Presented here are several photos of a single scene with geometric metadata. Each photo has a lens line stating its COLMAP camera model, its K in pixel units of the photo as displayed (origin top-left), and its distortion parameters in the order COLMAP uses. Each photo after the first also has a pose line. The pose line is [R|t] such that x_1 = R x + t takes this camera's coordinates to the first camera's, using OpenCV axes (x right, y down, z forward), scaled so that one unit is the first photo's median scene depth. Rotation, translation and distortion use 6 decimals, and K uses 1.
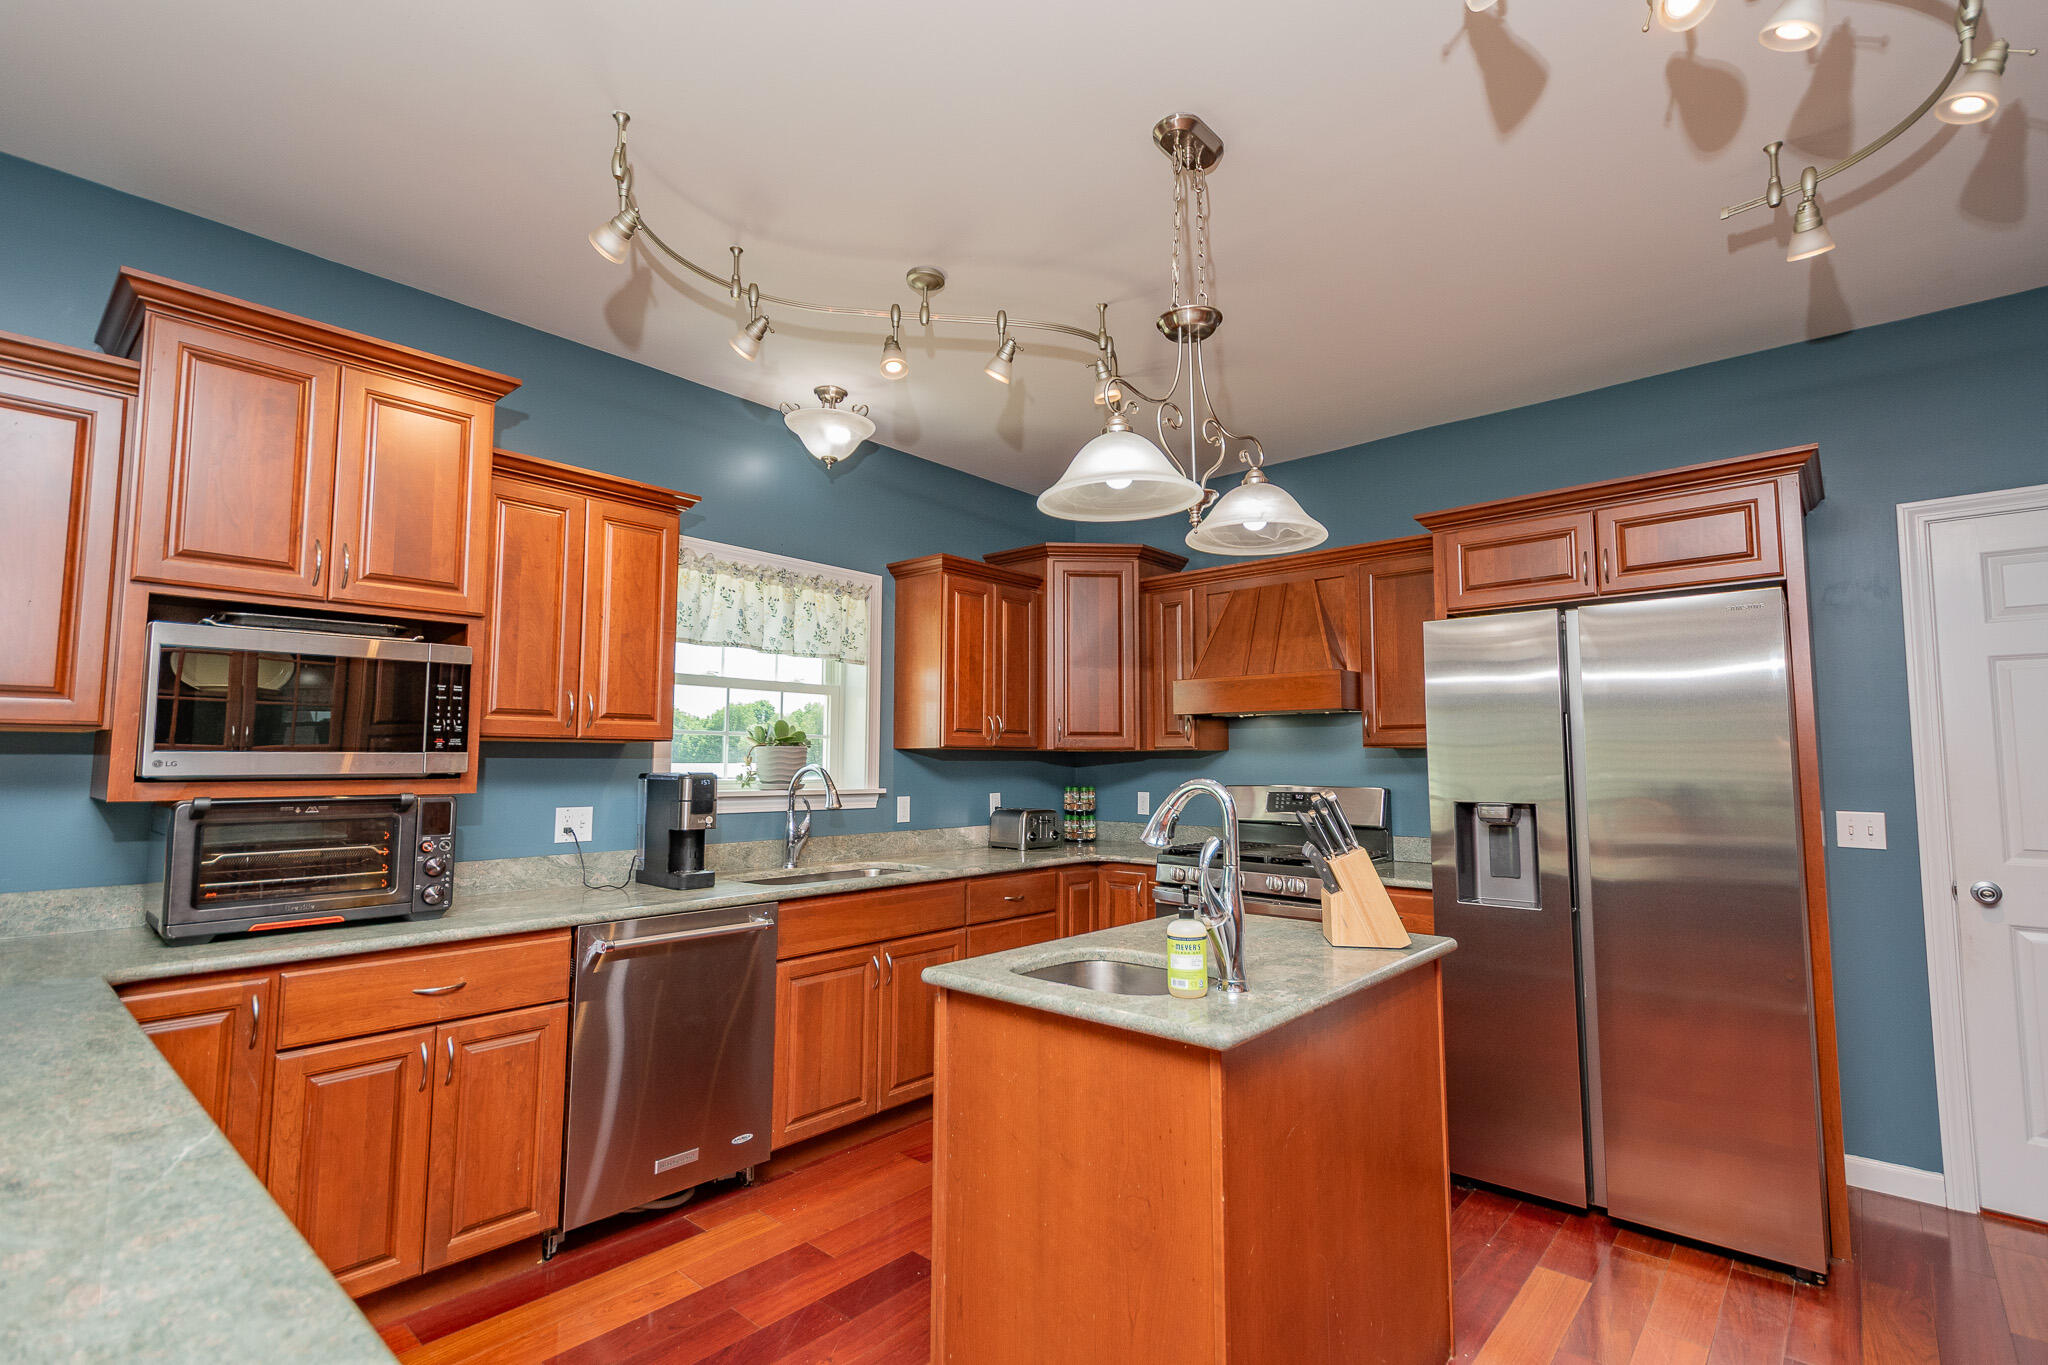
lens RADIAL K [[897.5, 0, 1039.6], [0, 897.5, 685.4], [0, 0, 1]] dist [0.017759, -0.005799]
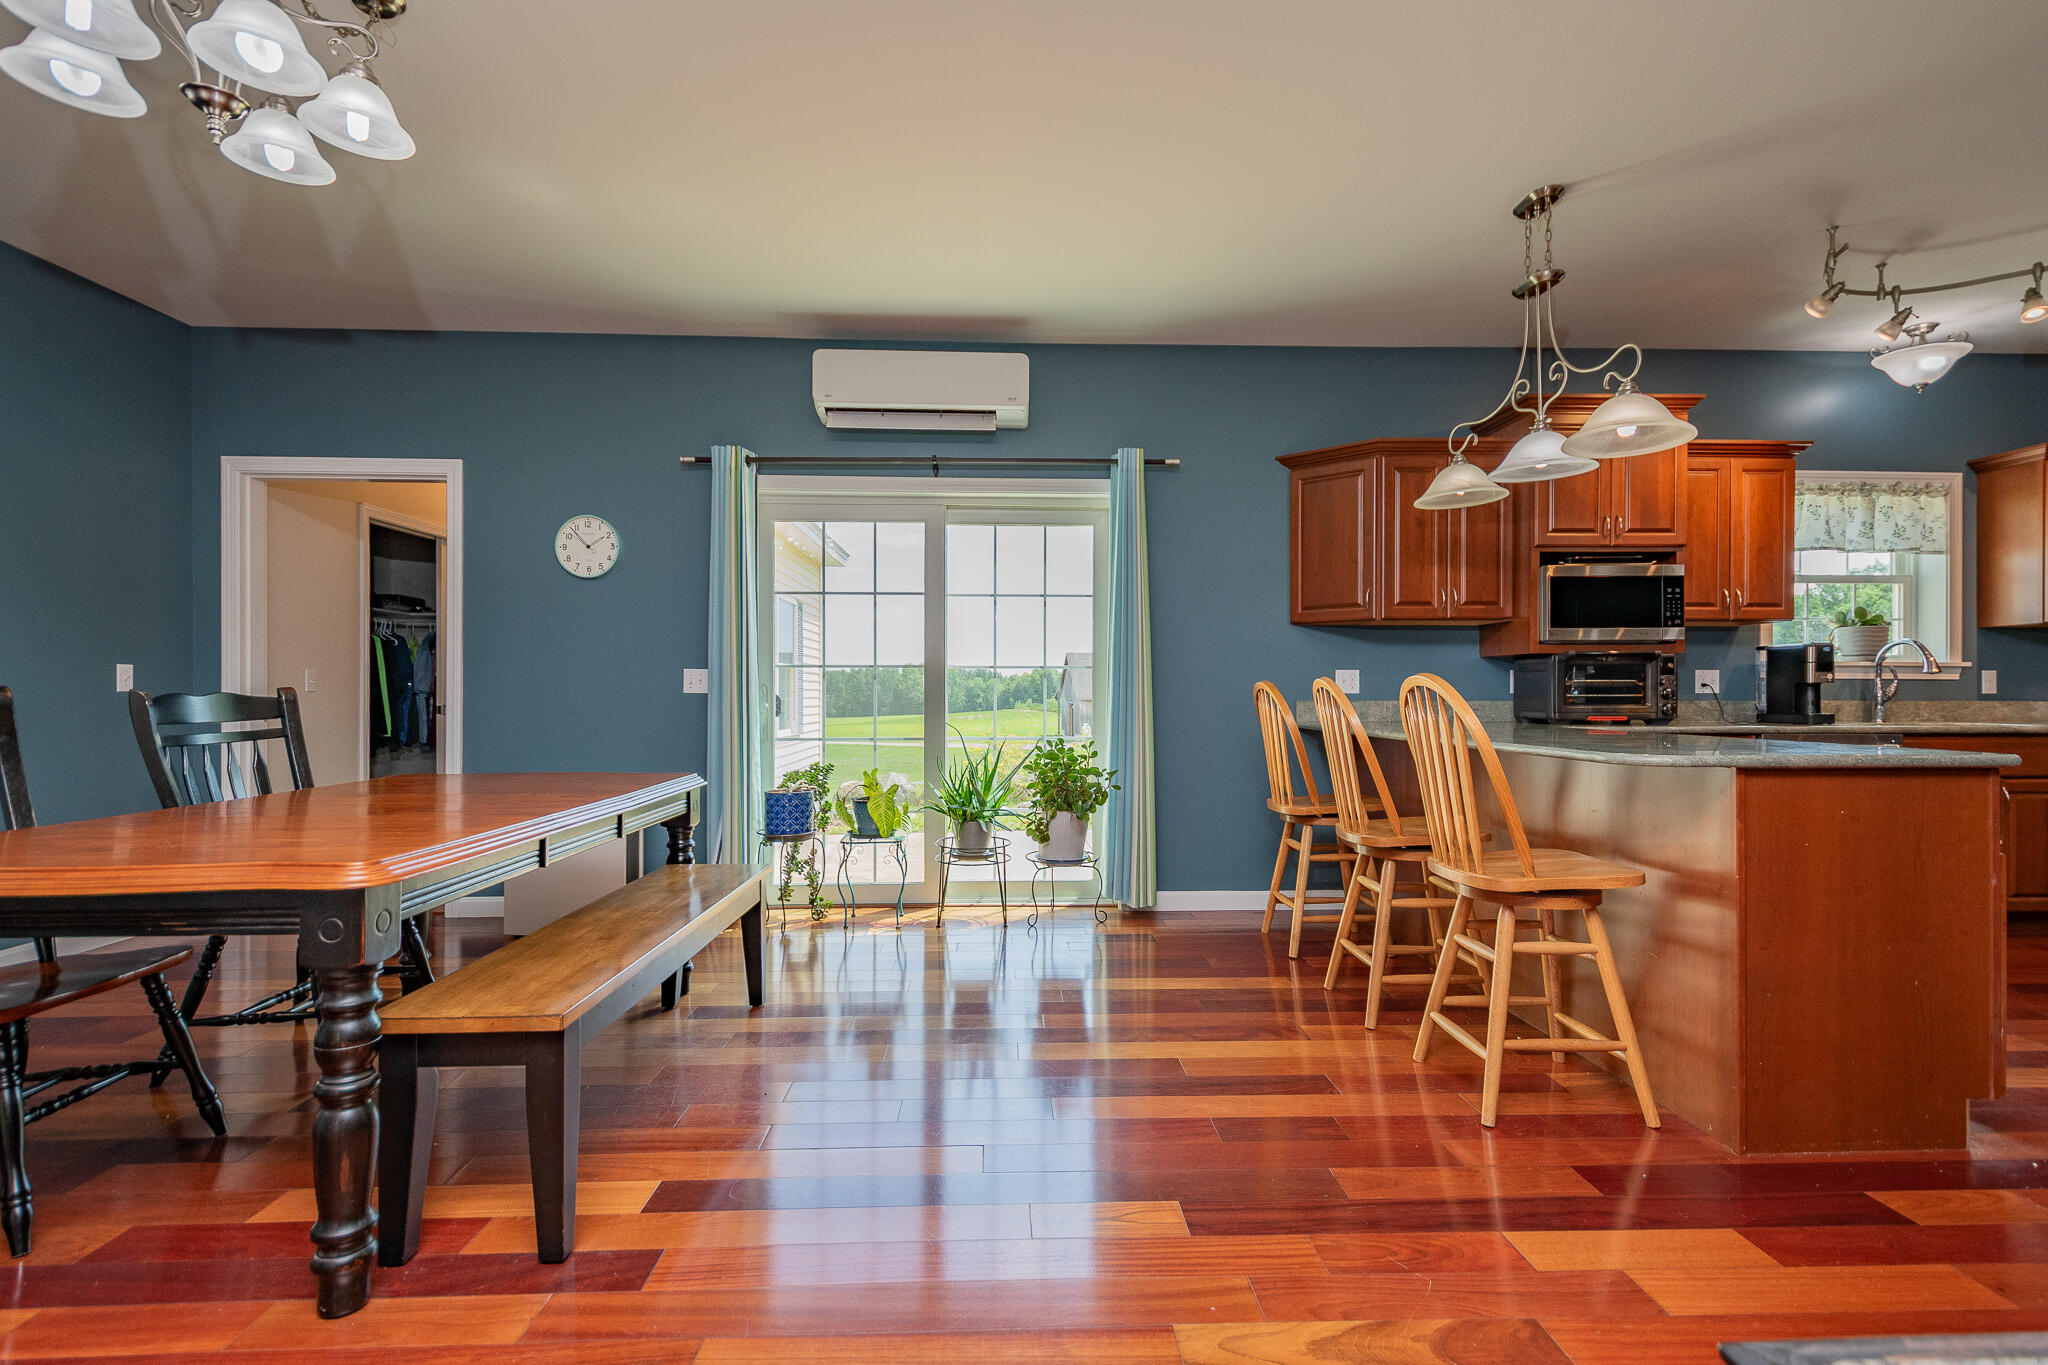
lens RADIAL K [[967.8, 0, 1054.6], [0, 967.8, 687.0], [0, 0, 1]] dist [0.014338, -0.000699]
pose [[0.696899, -0.001836, -0.717167, -0.102141], [0.060853, 0.996542, 0.056582, 0.006709], [0.714583, -0.083074, 0.694601, -0.769363]]
